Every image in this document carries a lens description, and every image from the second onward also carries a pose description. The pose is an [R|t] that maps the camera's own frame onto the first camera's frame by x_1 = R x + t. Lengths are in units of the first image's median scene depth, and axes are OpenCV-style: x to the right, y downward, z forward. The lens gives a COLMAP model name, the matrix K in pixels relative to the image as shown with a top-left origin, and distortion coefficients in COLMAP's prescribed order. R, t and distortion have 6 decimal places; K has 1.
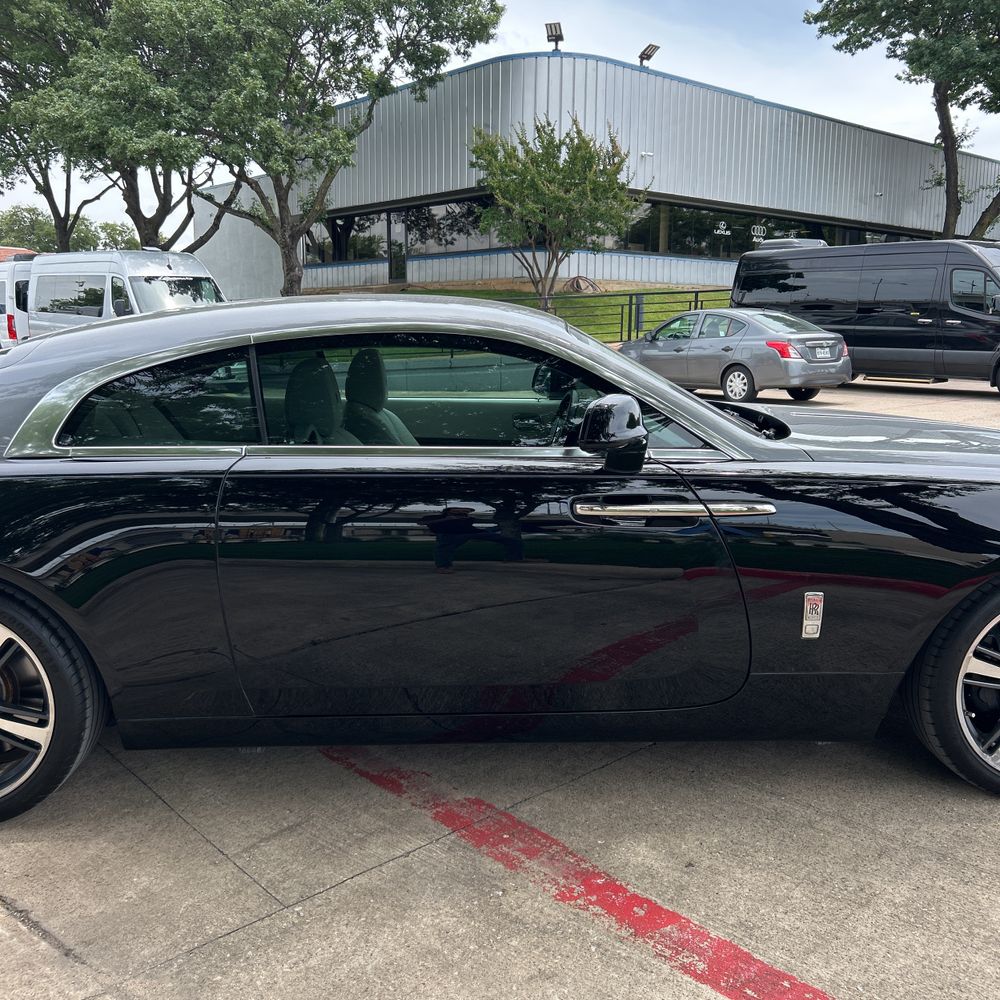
lens RADIAL K [[1008.8, 0, 494.3], [0, 1008.8, 495.3], [0, 0, 1]] dist [0.011107, 0.000000]
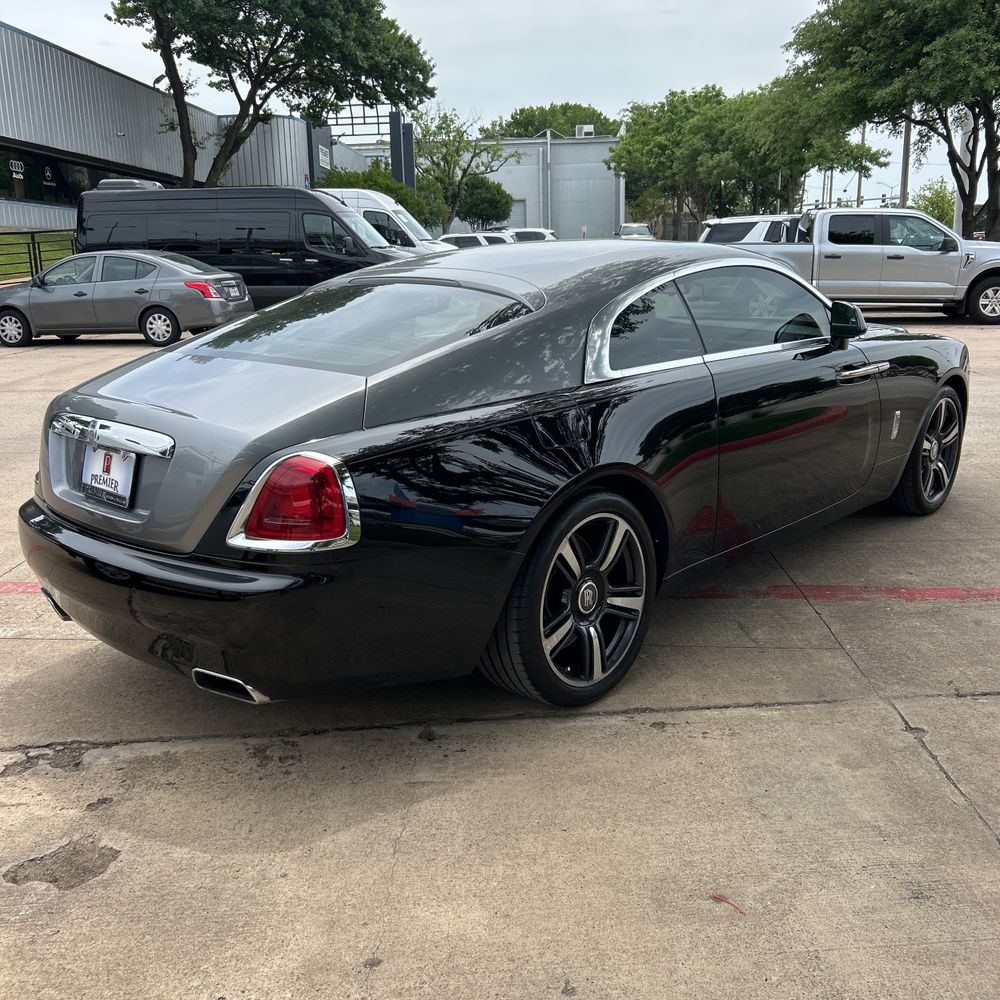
lens RADIAL K [[1008.8, 0, 494.3], [0, 1008.8, 504.0], [0, 0, 1]] dist [0.011107, 0.000000]
pose [[0.704063, -0.182573, 0.686267, -0.195997], [0.138093, 0.983138, 0.119878, -0.007819], [-0.696582, 0.010367, 0.717403, 0.033092]]
